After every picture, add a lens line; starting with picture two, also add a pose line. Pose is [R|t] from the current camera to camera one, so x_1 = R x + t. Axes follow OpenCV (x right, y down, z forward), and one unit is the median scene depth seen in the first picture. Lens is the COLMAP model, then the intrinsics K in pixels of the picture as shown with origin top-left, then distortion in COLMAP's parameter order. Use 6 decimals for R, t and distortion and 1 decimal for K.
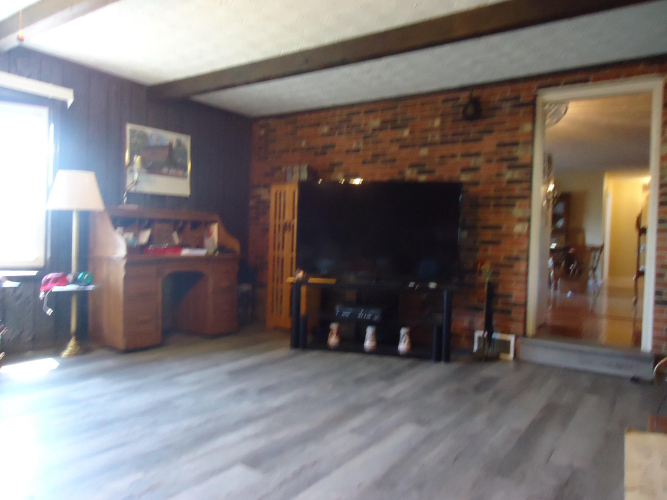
lens RADIAL K [[488.8, 0, 333.5], [0, 488.8, 250.0], [0, 0, 1]] dist [-0.003297, 0.008164]
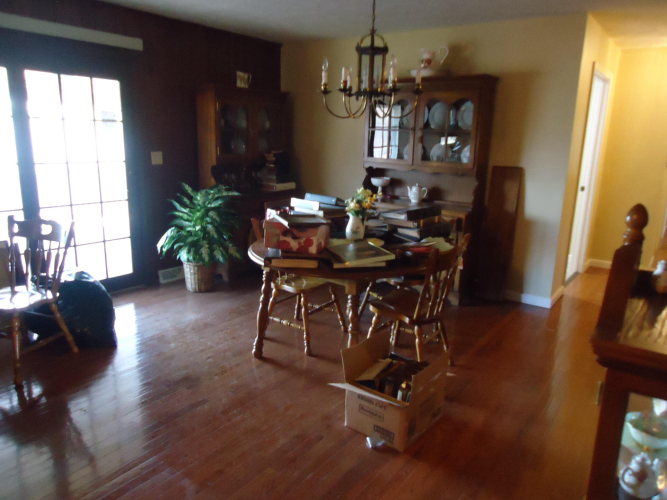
lens RADIAL K [[488.8, 0, 333.5], [0, 488.8, 250.0], [0, 0, 1]] dist [-0.003297, 0.008164]
pose [[0.999411, 0.008738, -0.033185, 0.372419], [-0.001962, 0.980003, 0.198972, -0.057945], [0.034260, -0.198789, 0.979443, 0.593031]]
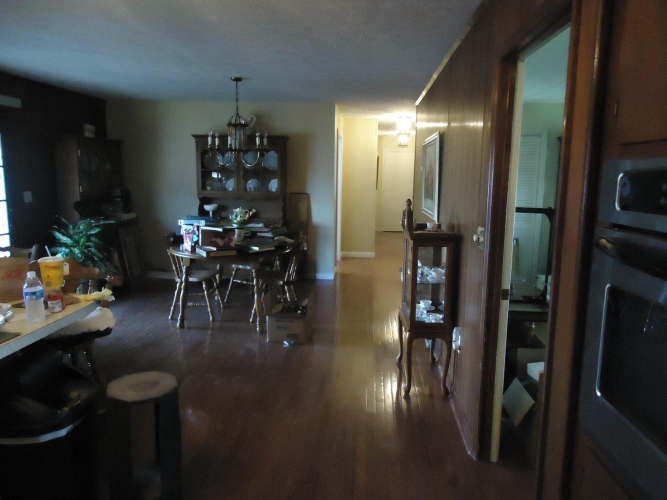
lens RADIAL K [[488.8, 0, 333.5], [0, 488.8, 250.0], [0, 0, 1]] dist [-0.003297, 0.008164]
pose [[0.865629, -0.091573, 0.492240, 0.224274], [0.023298, 0.989435, 0.143096, -0.061644], [-0.500143, -0.112400, 0.858617, 0.435879]]
